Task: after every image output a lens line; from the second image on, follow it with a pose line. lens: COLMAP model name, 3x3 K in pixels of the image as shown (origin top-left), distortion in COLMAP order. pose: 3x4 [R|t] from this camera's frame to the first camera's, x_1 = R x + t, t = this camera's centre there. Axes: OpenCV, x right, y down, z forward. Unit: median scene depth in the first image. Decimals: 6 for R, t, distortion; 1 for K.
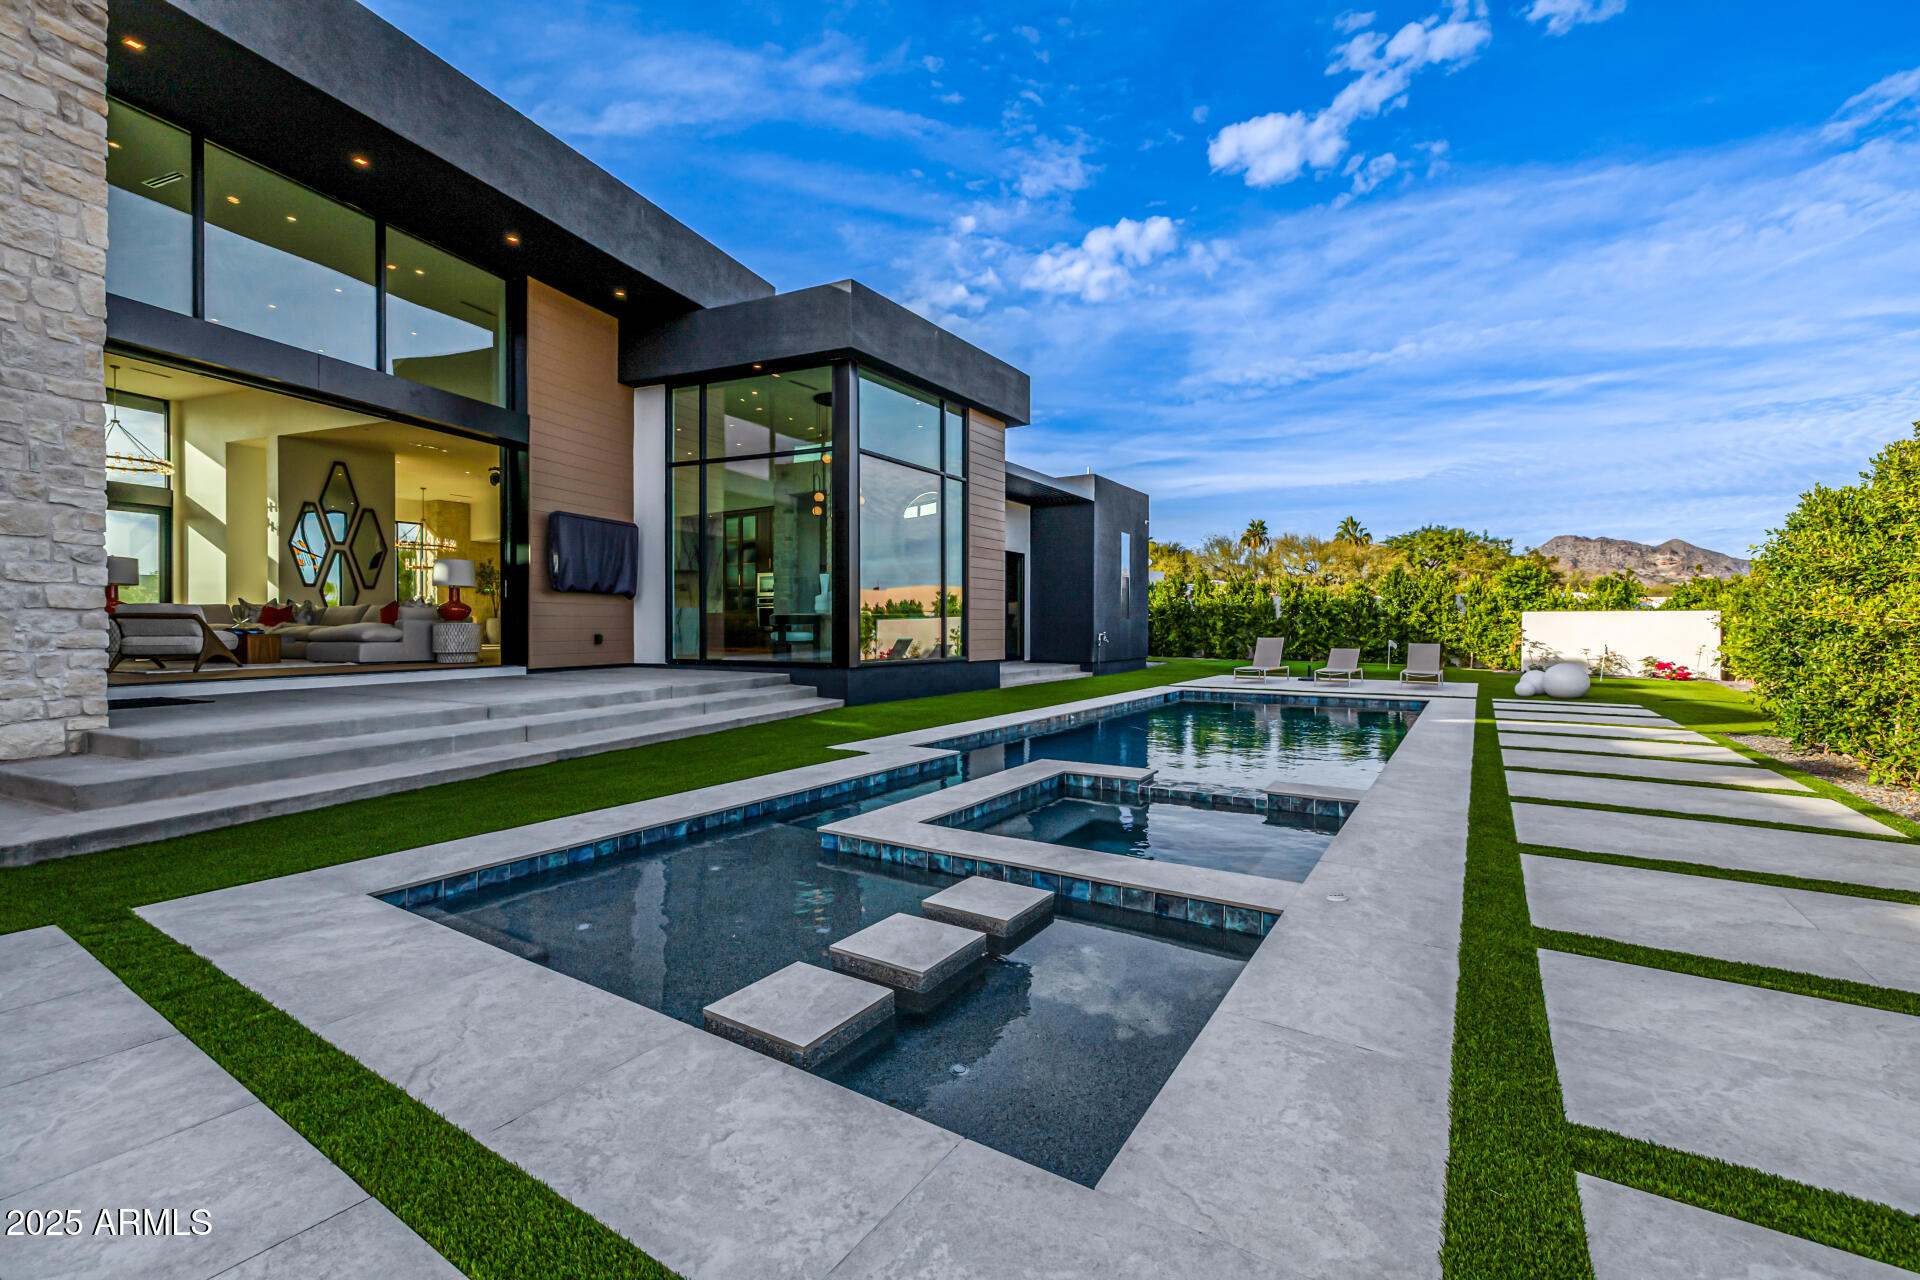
lens RADIAL K [[802.8, 0, 947.0], [0, 802.8, 633.3], [0, 0, 1]] dist [0.000500, 0.000124]
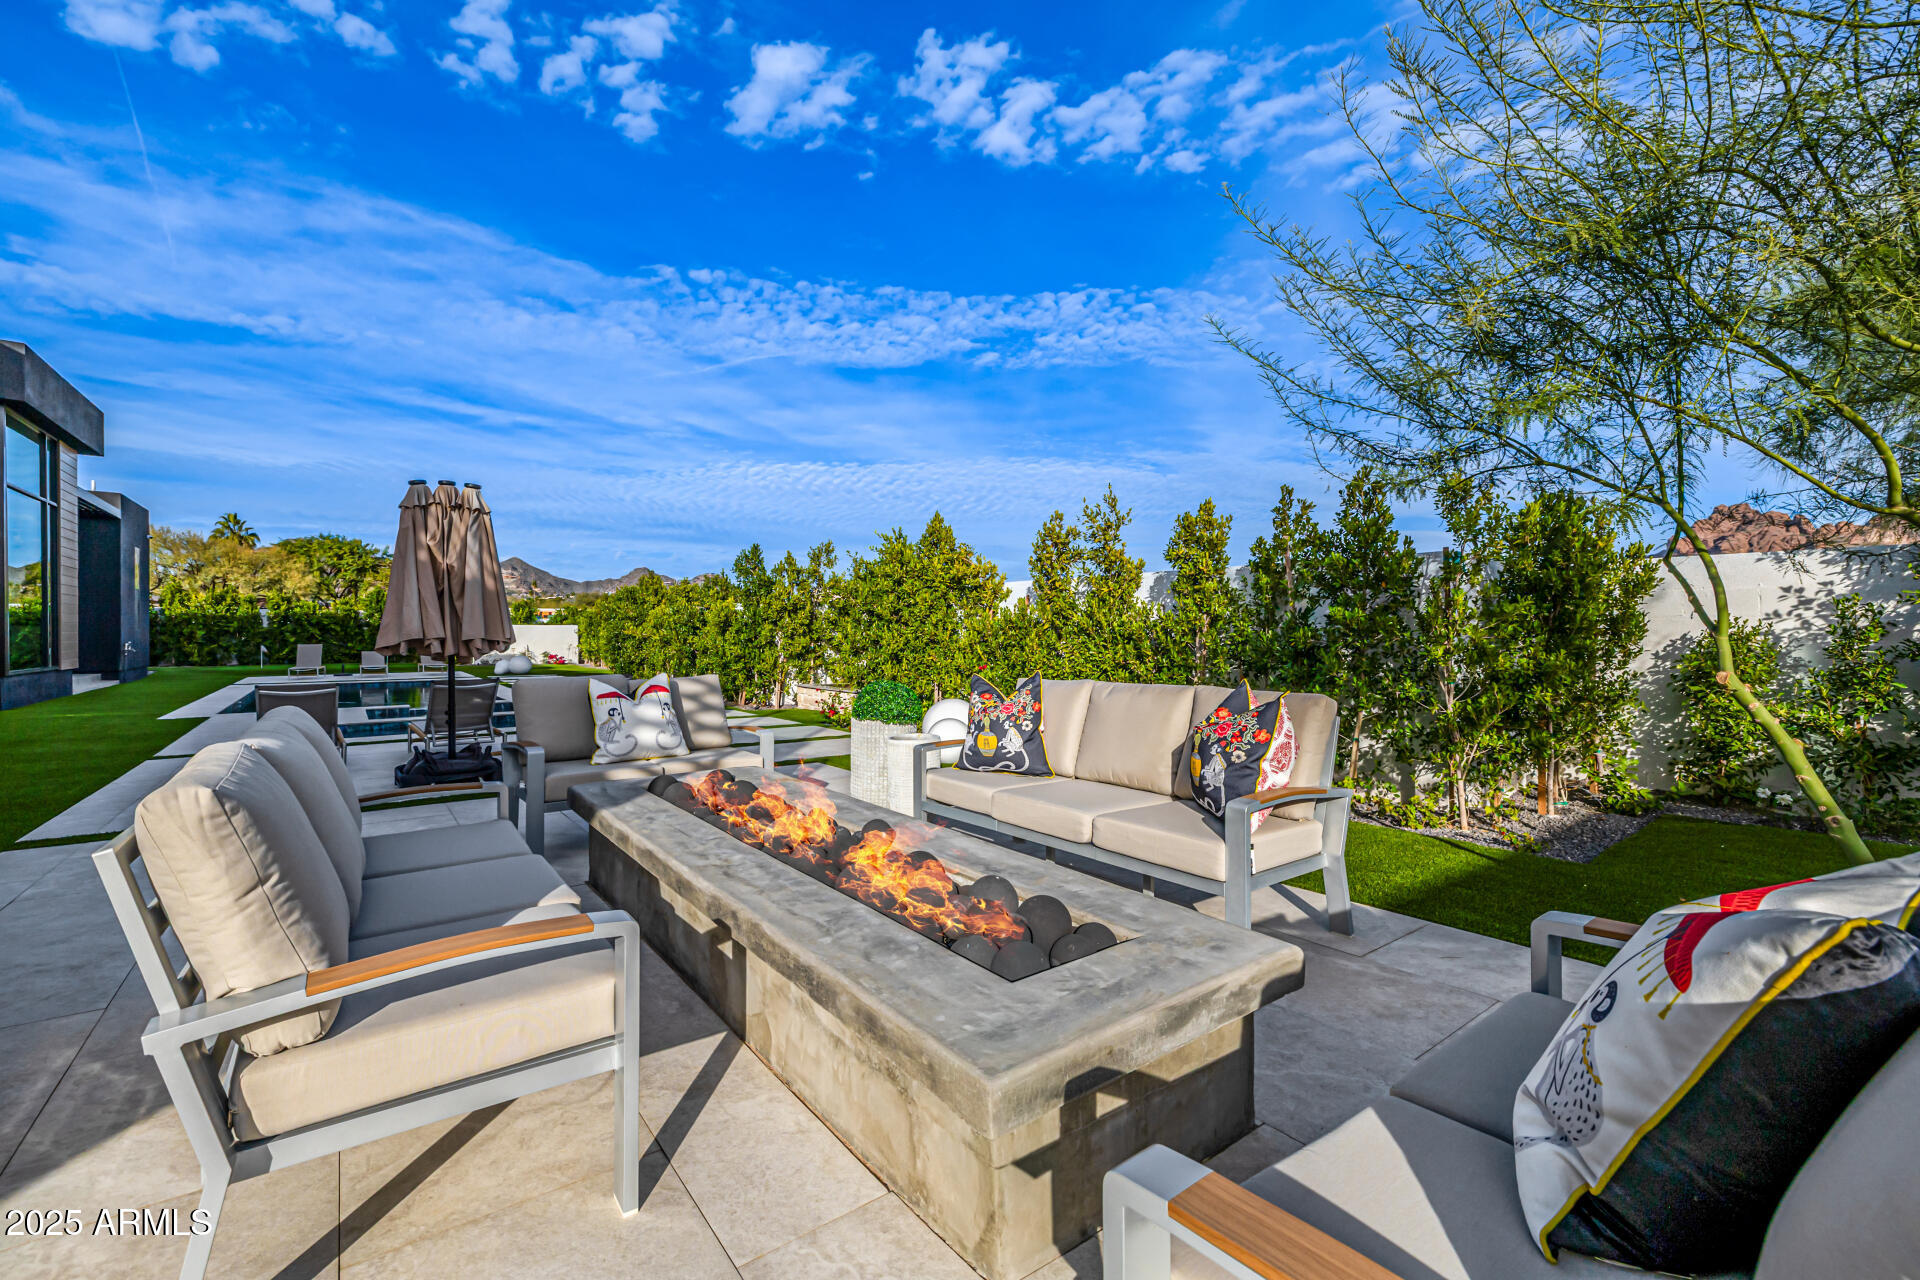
lens RADIAL K [[802.8, 0, 947.0], [0, 802.8, 633.3], [0, 0, 1]] dist [0.000500, 0.000124]
pose [[0.335168, -0.004477, 0.942148, -0.325715], [0.010223, 0.999947, 0.001115, -0.002446], [-0.942103, 0.009258, 0.335196, -0.275133]]
